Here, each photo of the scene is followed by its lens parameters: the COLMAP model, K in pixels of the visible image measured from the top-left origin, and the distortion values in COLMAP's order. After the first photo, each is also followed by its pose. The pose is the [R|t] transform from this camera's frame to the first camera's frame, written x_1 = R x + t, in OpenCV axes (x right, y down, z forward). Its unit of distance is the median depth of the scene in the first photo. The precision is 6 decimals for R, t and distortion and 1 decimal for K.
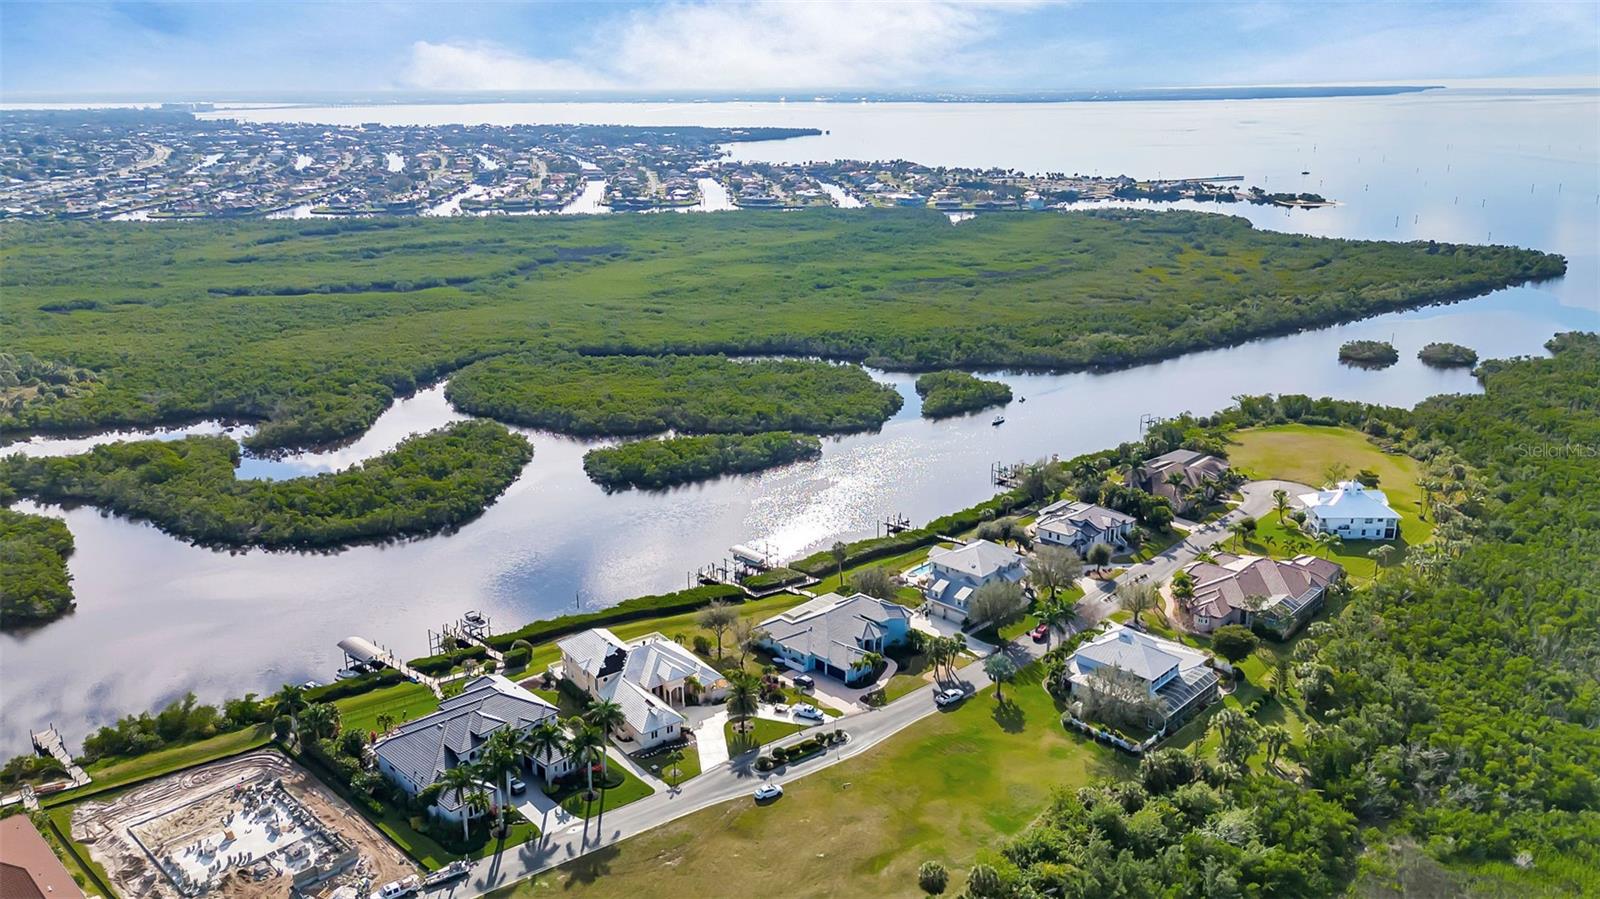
lens RADIAL K [[1190.3, 0, 800.0], [0, 1190.3, 449.5], [0, 0, 1]] dist [0.089291, -0.084148]
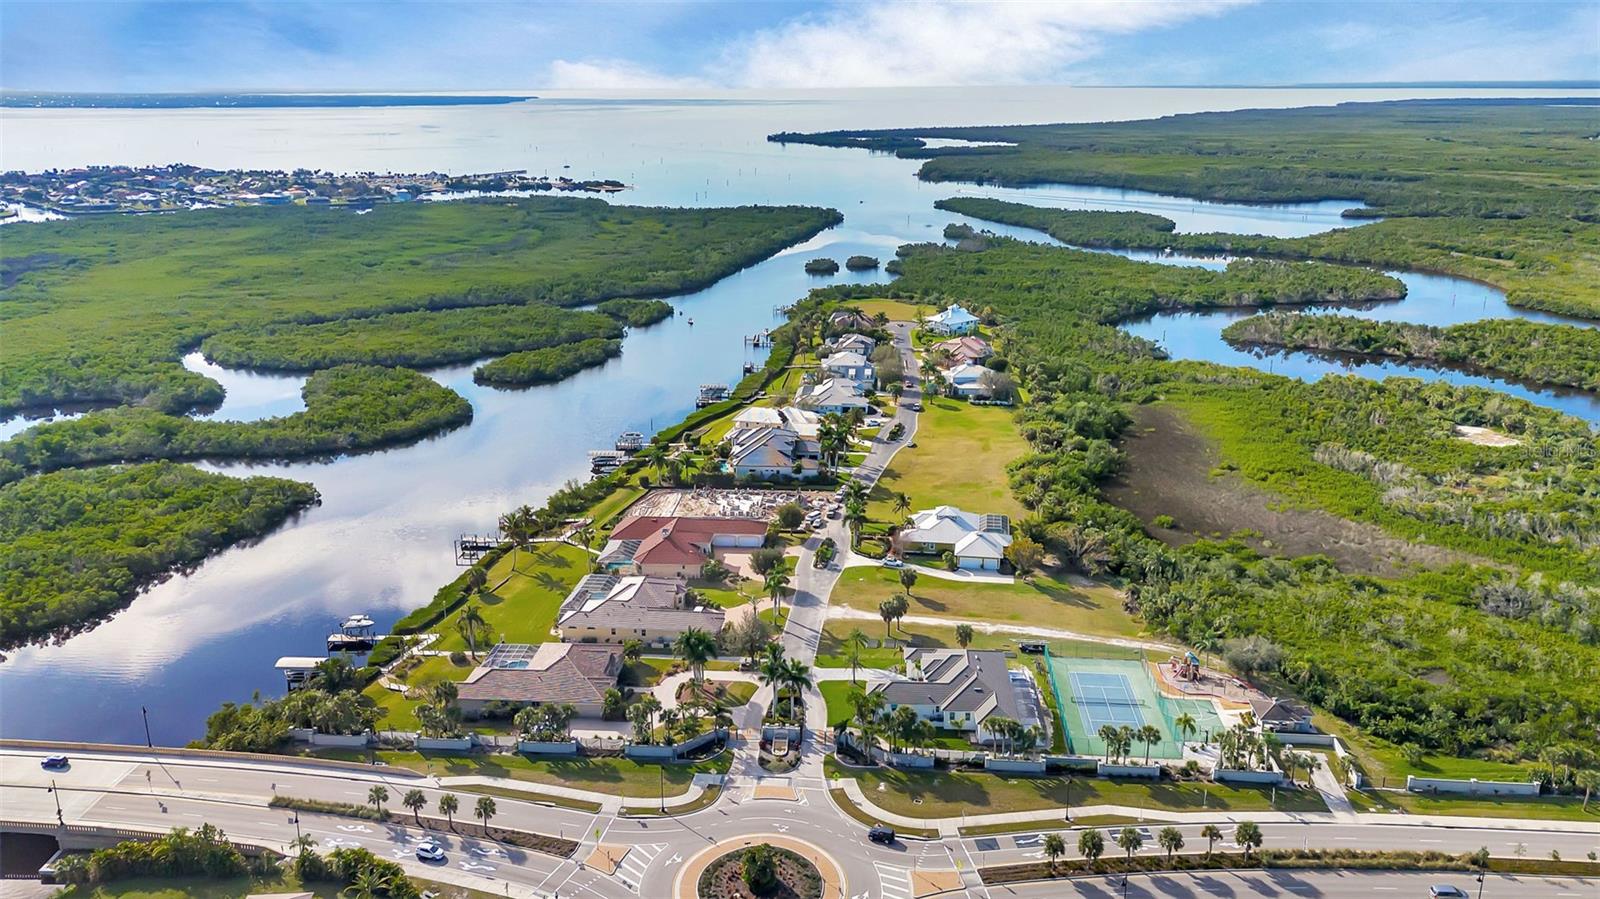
lens RADIAL K [[1194.9, 0, 800.0], [0, 1194.9, 449.5], [0, 0, 1]] dist [0.084909, -0.082782]
pose [[0.767423, -0.181321, 0.614968, -1.061147], [0.185795, 0.980913, 0.057363, 0.113455], [-0.613631, 0.070236, 0.786463, -0.335073]]
